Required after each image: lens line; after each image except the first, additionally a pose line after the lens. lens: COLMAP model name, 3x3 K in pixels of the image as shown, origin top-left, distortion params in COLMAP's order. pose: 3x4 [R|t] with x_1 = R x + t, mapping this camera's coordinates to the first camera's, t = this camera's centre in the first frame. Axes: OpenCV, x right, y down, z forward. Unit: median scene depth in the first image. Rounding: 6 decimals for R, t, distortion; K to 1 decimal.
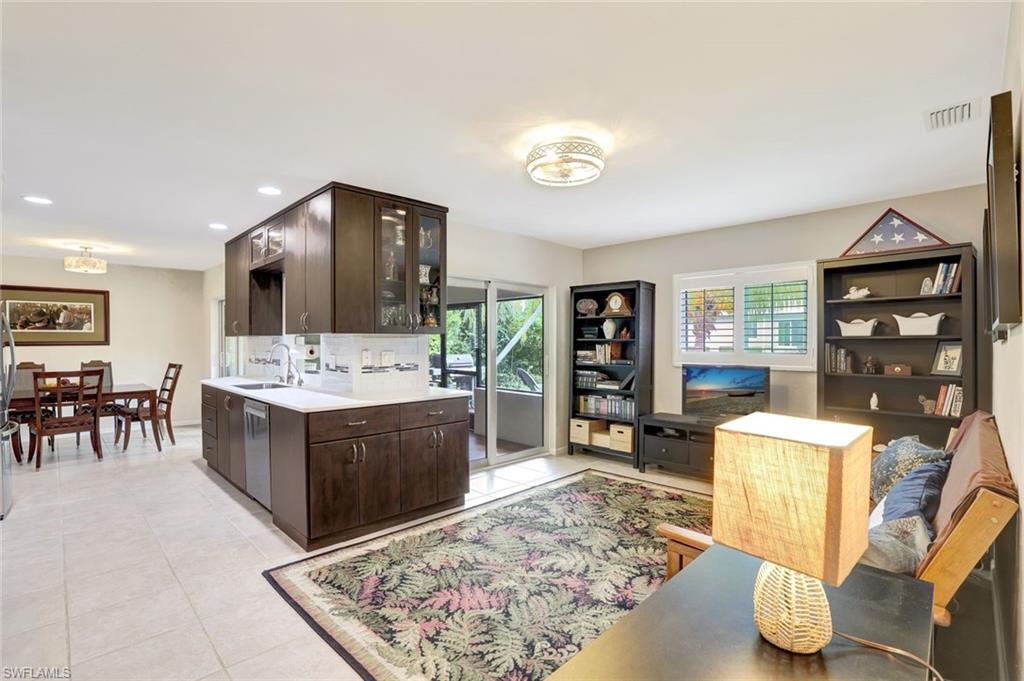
lens RADIAL K [[481.8, 0, 506.3], [0, 481.8, 343.1], [0, 0, 1]] dist [-0.061586, 0.027212]
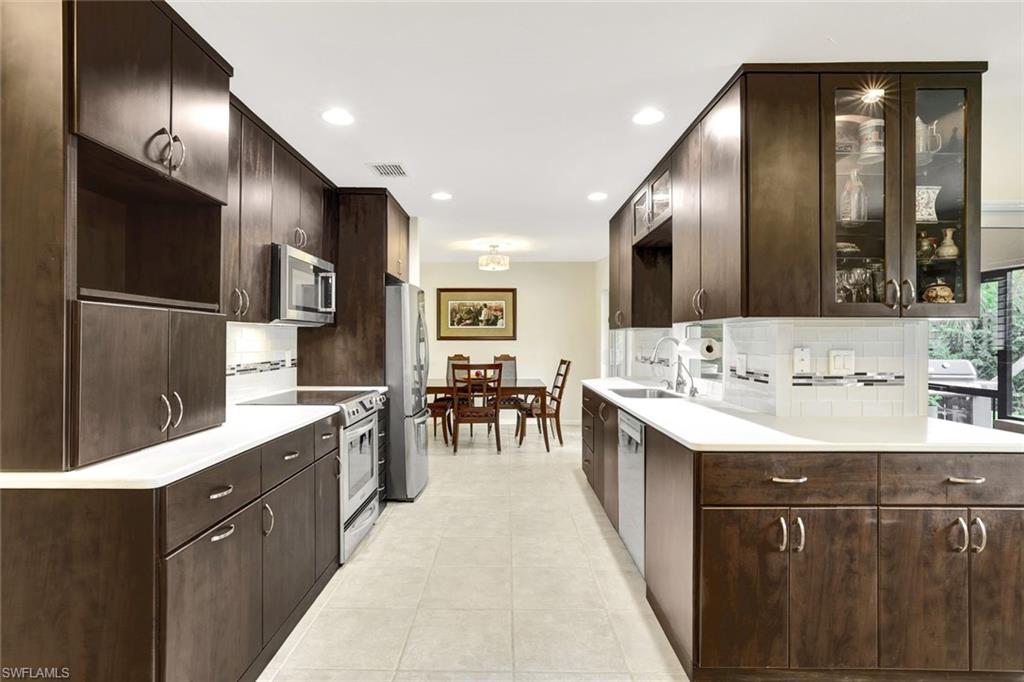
lens RADIAL K [[507.2, 0, 512.0], [0, 507.2, 341.0], [0, 0, 1]] dist [-0.001245, -0.000006]
pose [[0.718070, 0.006125, -0.695944, -0.106694], [-0.008864, 0.999961, -0.000344, 0.010171], [0.695915, 0.006416, 0.718096, 0.283898]]
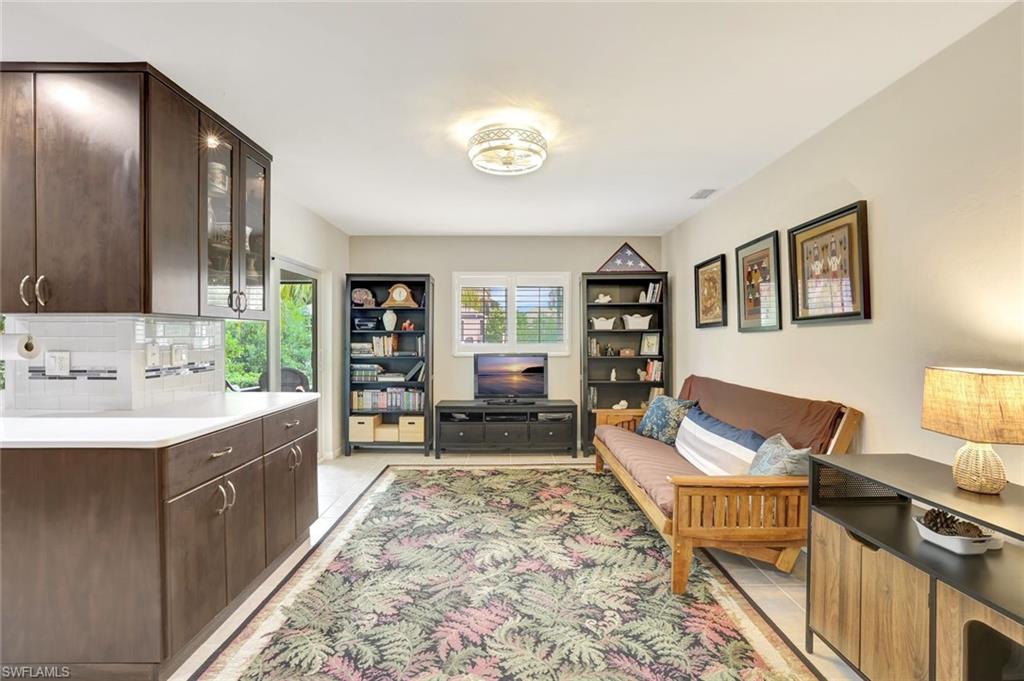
lens RADIAL K [[458.4, 0, 510.7], [0, 458.4, 337.9], [0, 0, 1]] dist [-0.032003, 0.000432]
pose [[0.688354, -0.000065, 0.725375, -0.379860], [0.002078, 0.999996, -0.001882, 0.010588], [-0.725372, 0.002803, 0.688352, 0.225621]]
